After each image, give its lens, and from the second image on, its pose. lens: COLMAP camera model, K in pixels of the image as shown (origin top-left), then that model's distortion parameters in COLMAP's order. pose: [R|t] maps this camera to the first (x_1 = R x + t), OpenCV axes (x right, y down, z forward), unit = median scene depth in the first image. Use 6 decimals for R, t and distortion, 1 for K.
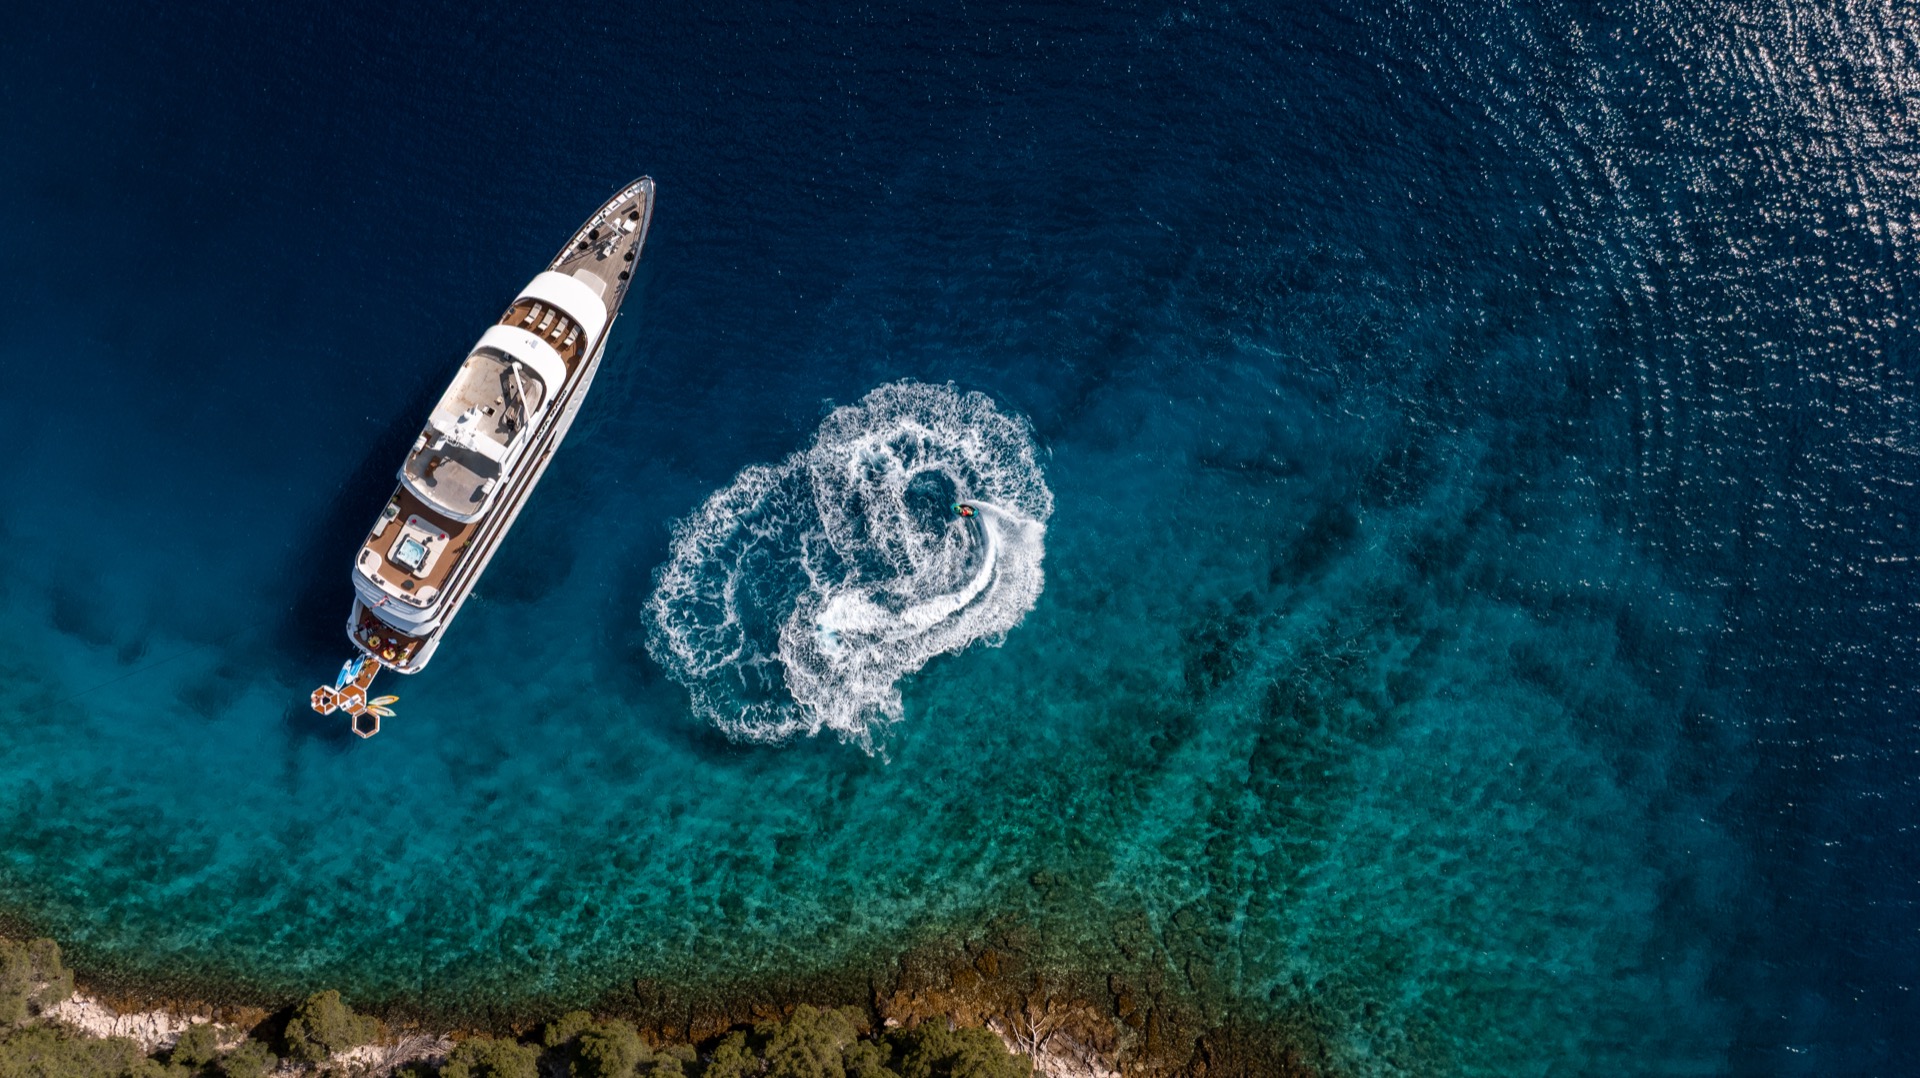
lens RADIAL K [[1341.9, 0, 962.3], [0, 1341.9, 538.3], [0, 0, 1]] dist [-0.013484, -0.002338]
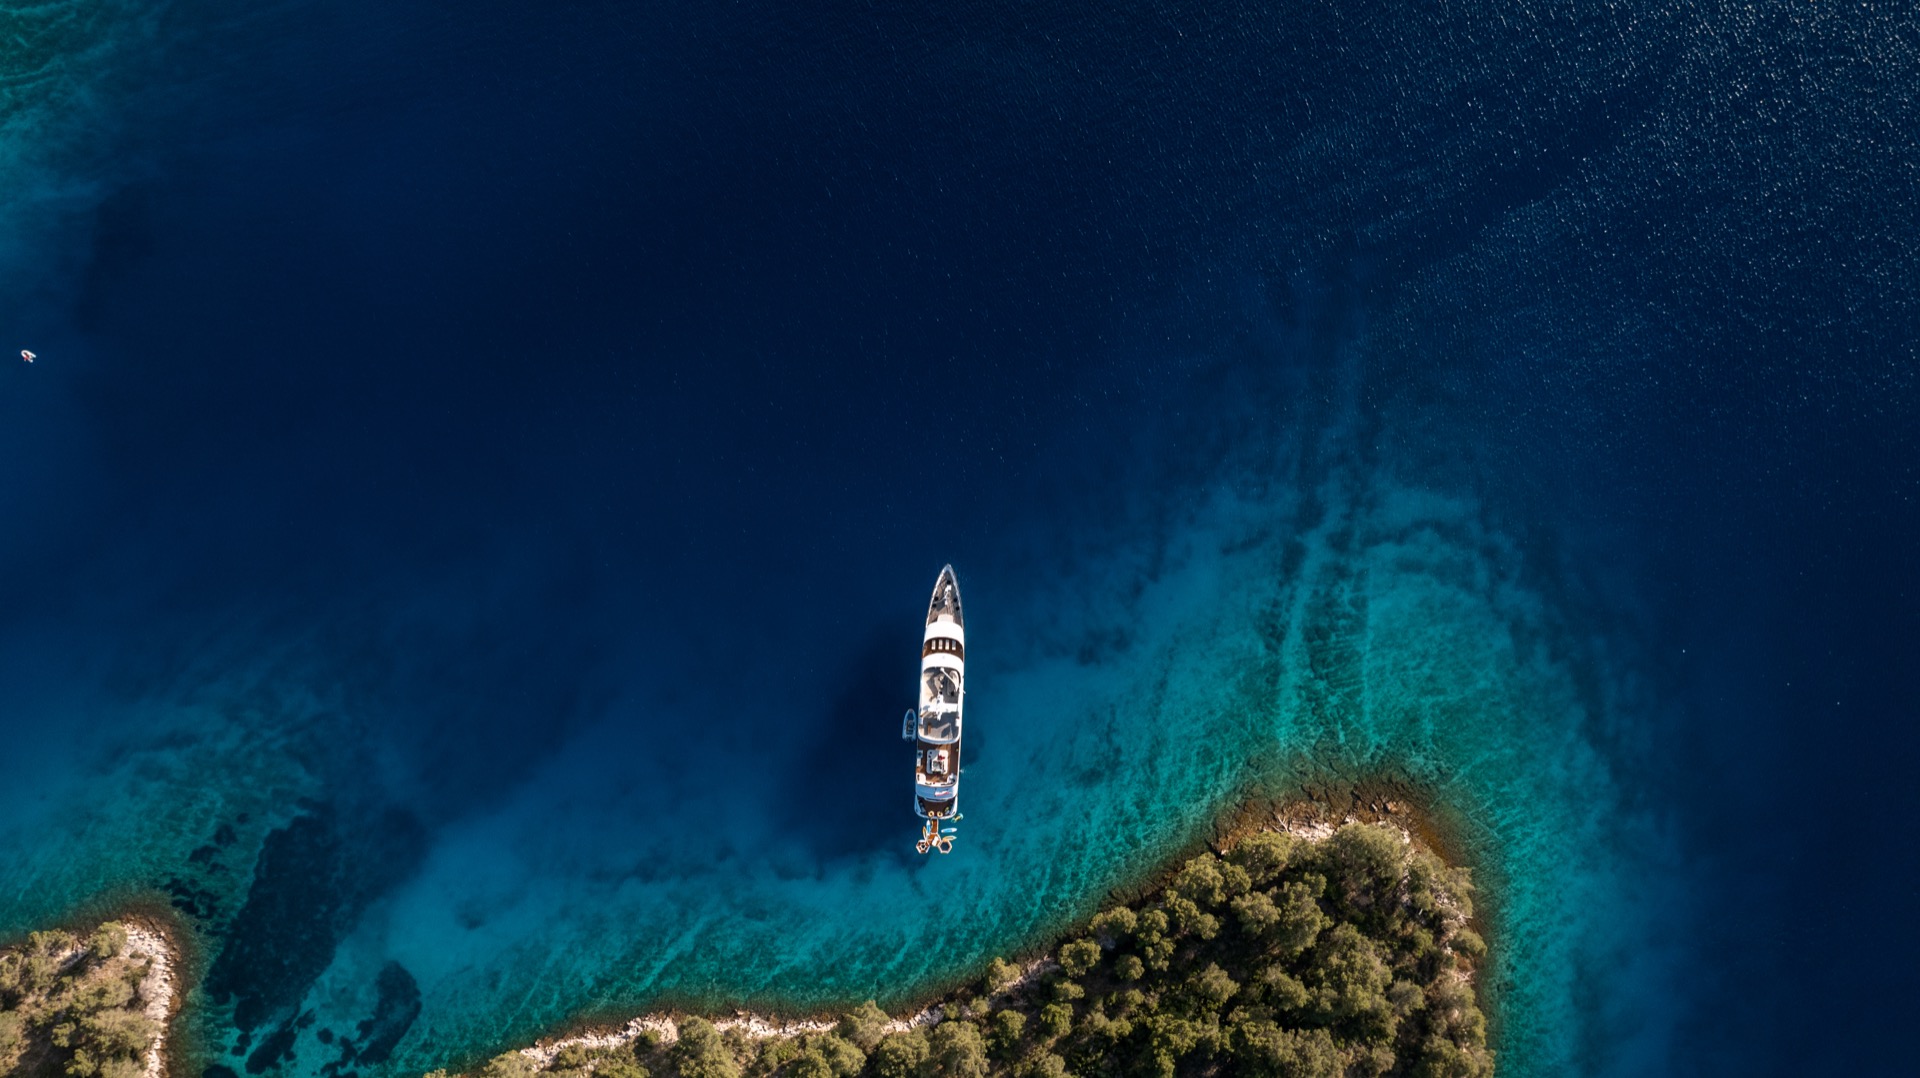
lens RADIAL K [[1341.9, 0, 961.1], [0, 1341.9, 539.2], [0, 0, 1]] dist [-0.013484, -0.002338]
pose [[0.881225, -0.472432, 0.015840, -0.217019], [0.472466, 0.881347, 0.001768, -0.284610], [-0.014796, 0.005926, 0.999873, -1.141956]]
